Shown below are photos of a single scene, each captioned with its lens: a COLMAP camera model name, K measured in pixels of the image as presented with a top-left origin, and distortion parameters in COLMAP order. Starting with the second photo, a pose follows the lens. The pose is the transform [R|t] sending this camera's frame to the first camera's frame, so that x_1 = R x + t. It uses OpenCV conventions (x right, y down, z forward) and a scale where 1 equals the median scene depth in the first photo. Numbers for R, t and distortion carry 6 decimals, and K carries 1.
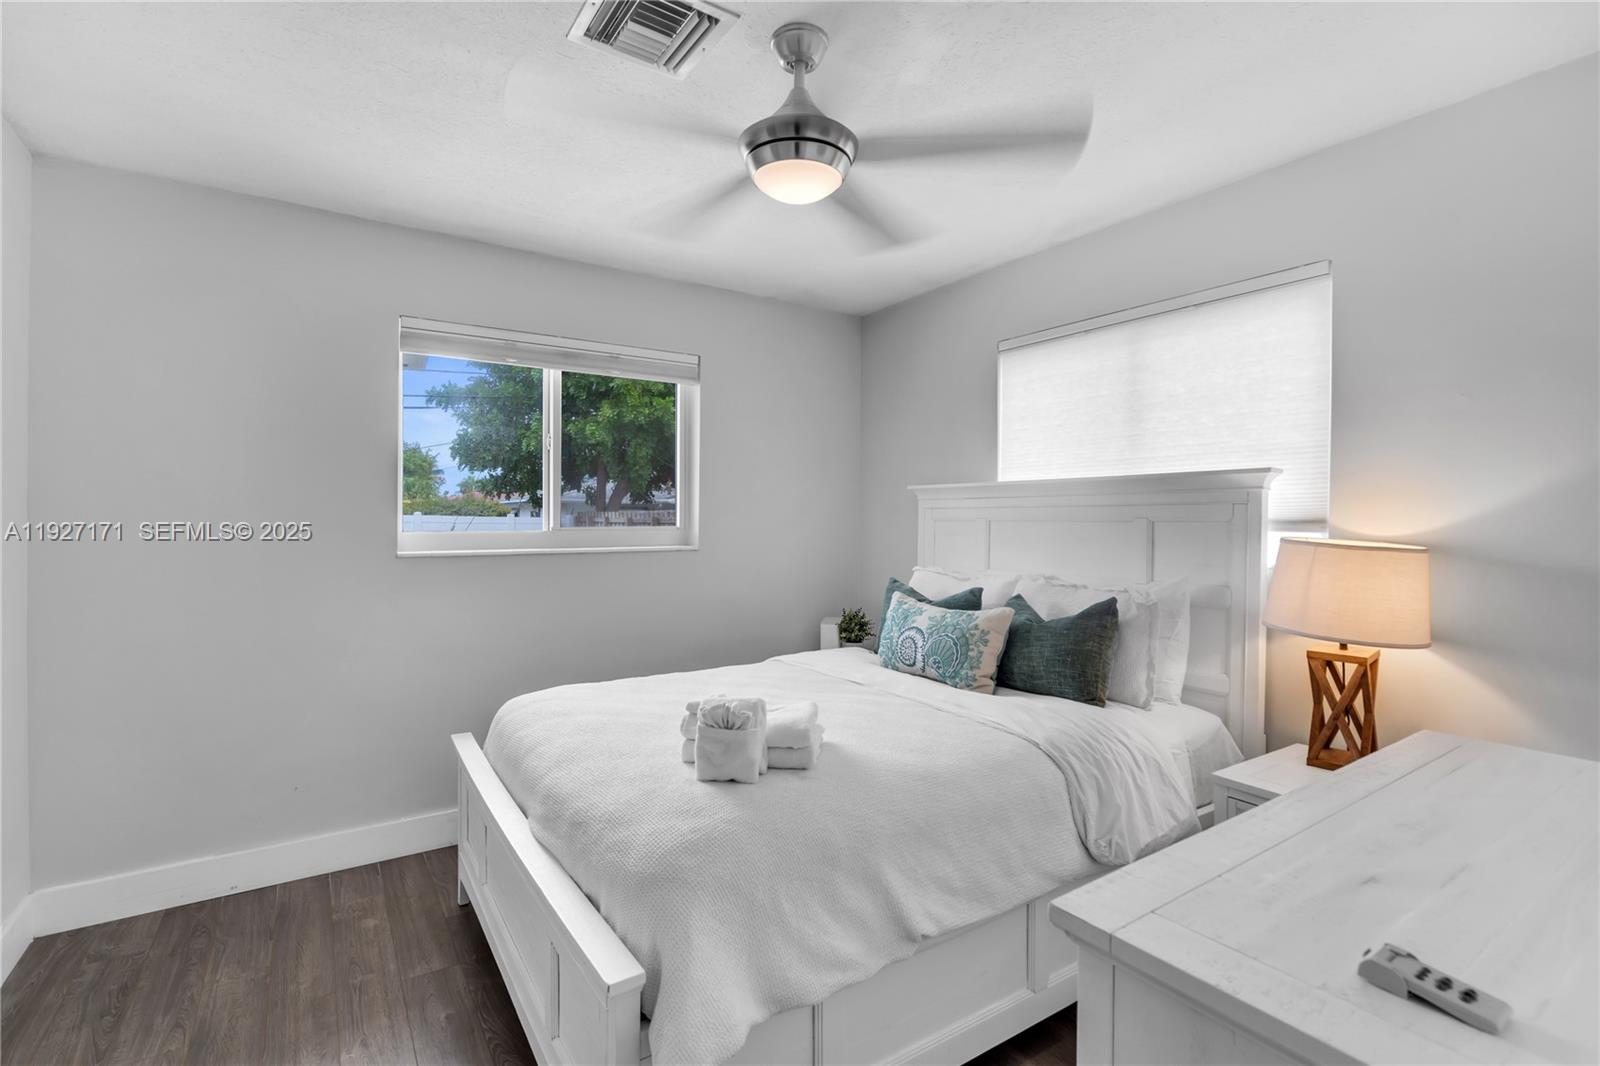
lens RADIAL K [[739.0, 0, 799.7], [0, 739.0, 531.3], [0, 0, 1]] dist [-0.004095, 0.000749]
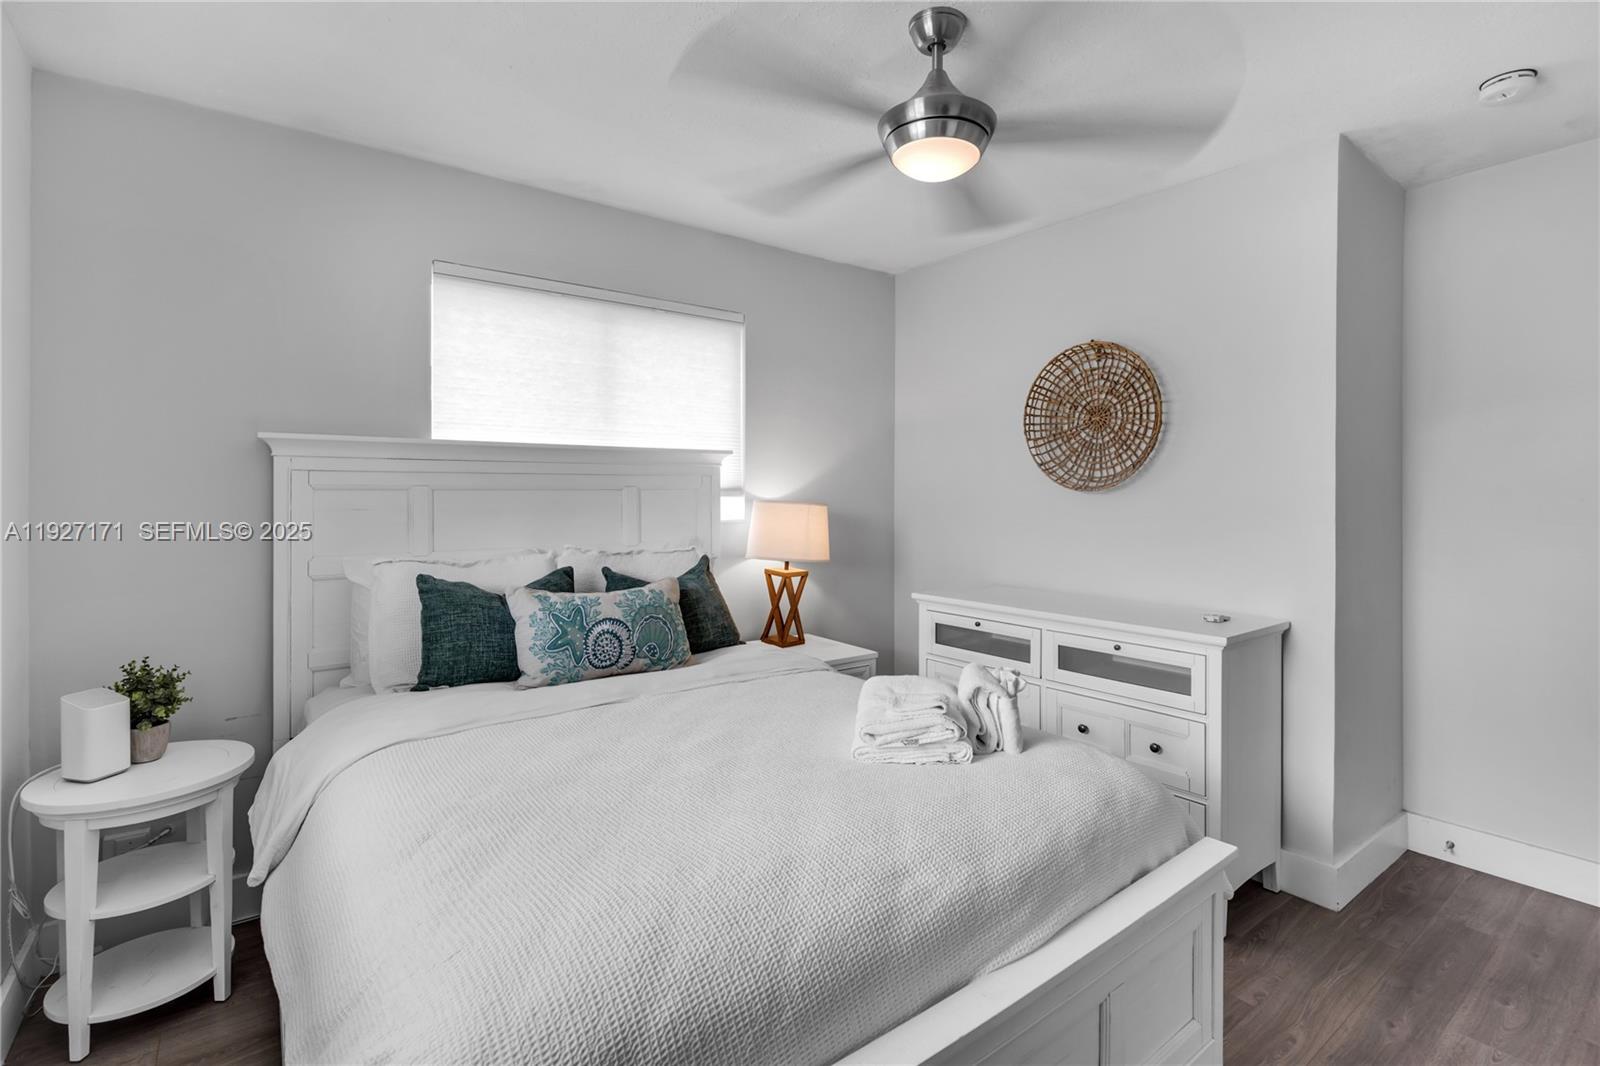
lens RADIAL K [[739.0, 0, 814.4], [0, 739.0, 493.9], [0, 0, 1]] dist [-0.004095, 0.000749]
pose [[-0.059236, -0.009059, 0.998203, -0.761771], [0.012585, 0.999873, 0.009821, -0.016121], [-0.998165, 0.013145, -0.059115, 0.914914]]
